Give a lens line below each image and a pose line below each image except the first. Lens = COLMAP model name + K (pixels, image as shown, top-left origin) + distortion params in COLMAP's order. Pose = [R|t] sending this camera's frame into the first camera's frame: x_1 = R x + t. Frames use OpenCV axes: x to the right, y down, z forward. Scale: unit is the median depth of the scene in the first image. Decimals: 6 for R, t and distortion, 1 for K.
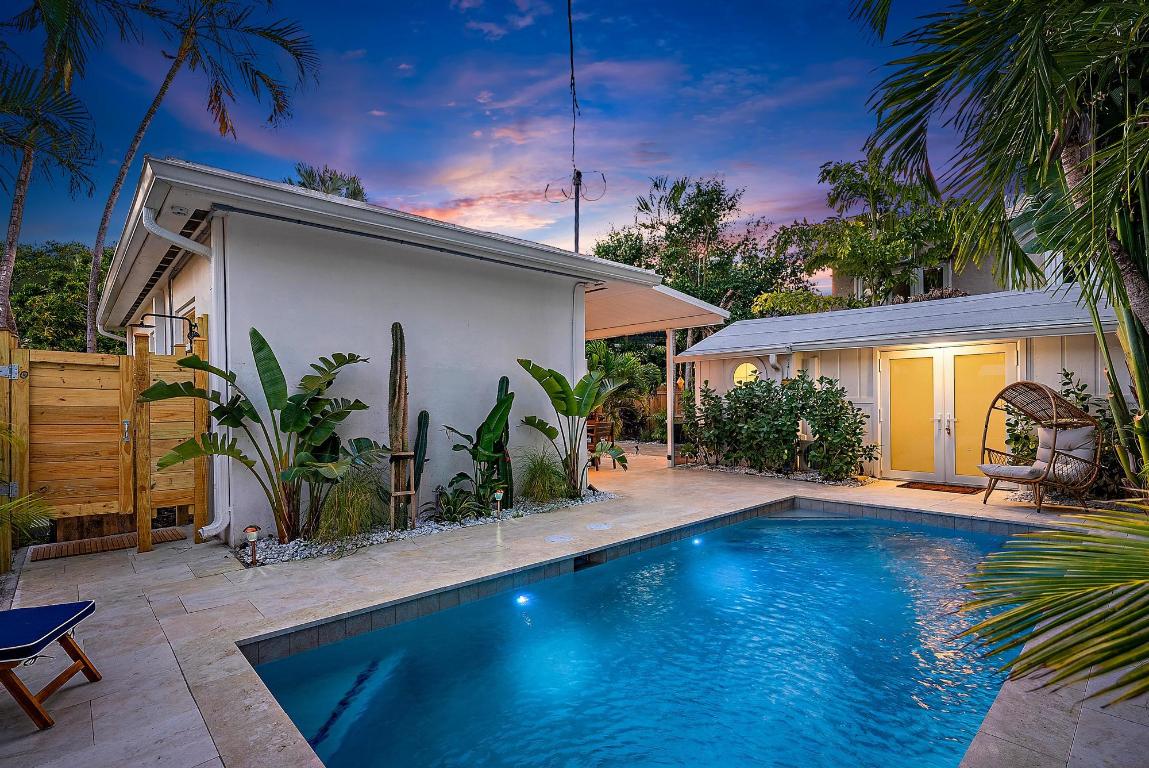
lens RADIAL K [[529.9, 0, 574.1], [0, 529.9, 404.4], [0, 0, 1]] dist [0.002417, -0.000034]
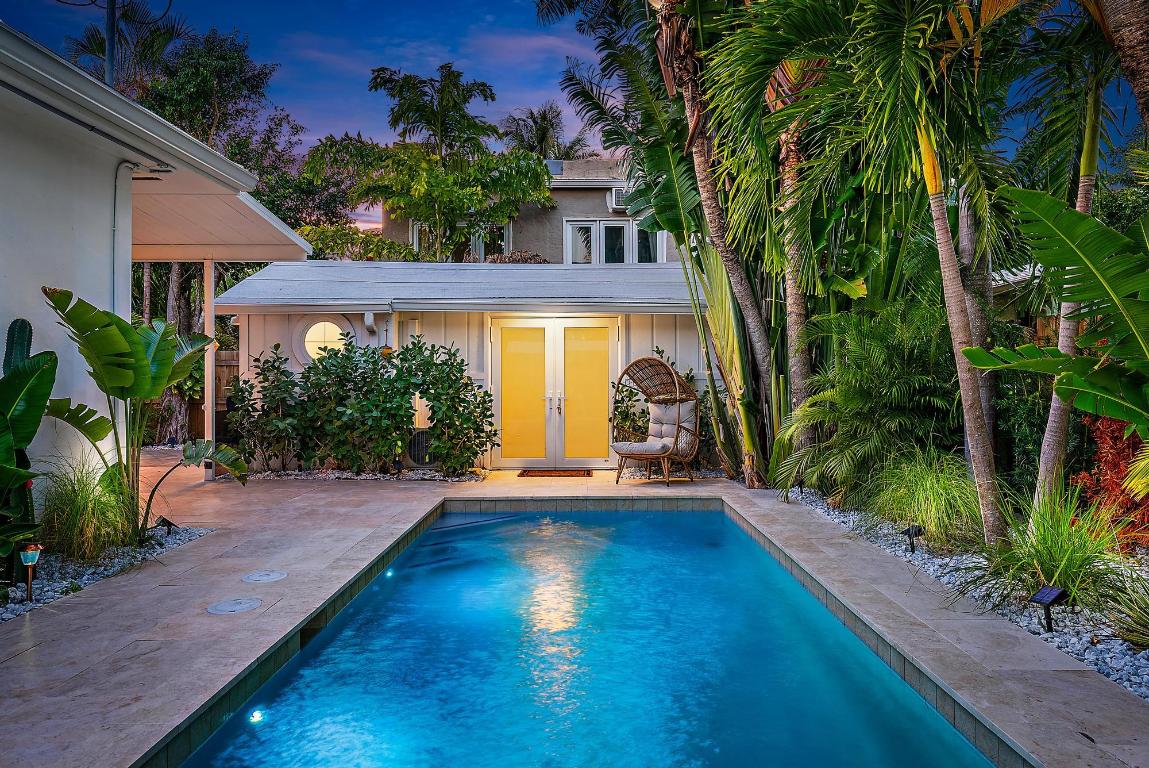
lens RADIAL K [[747.3, 0, 574.5], [0, 747.3, 384.0], [0, 0, 1]] dist [-0.002388, -0.000574]
pose [[0.694569, 0.001177, 0.719425, -0.192451], [-0.000390, 0.999999, -0.001260, 0.006387], [-0.719426, 0.000595, 0.694569, 0.089033]]
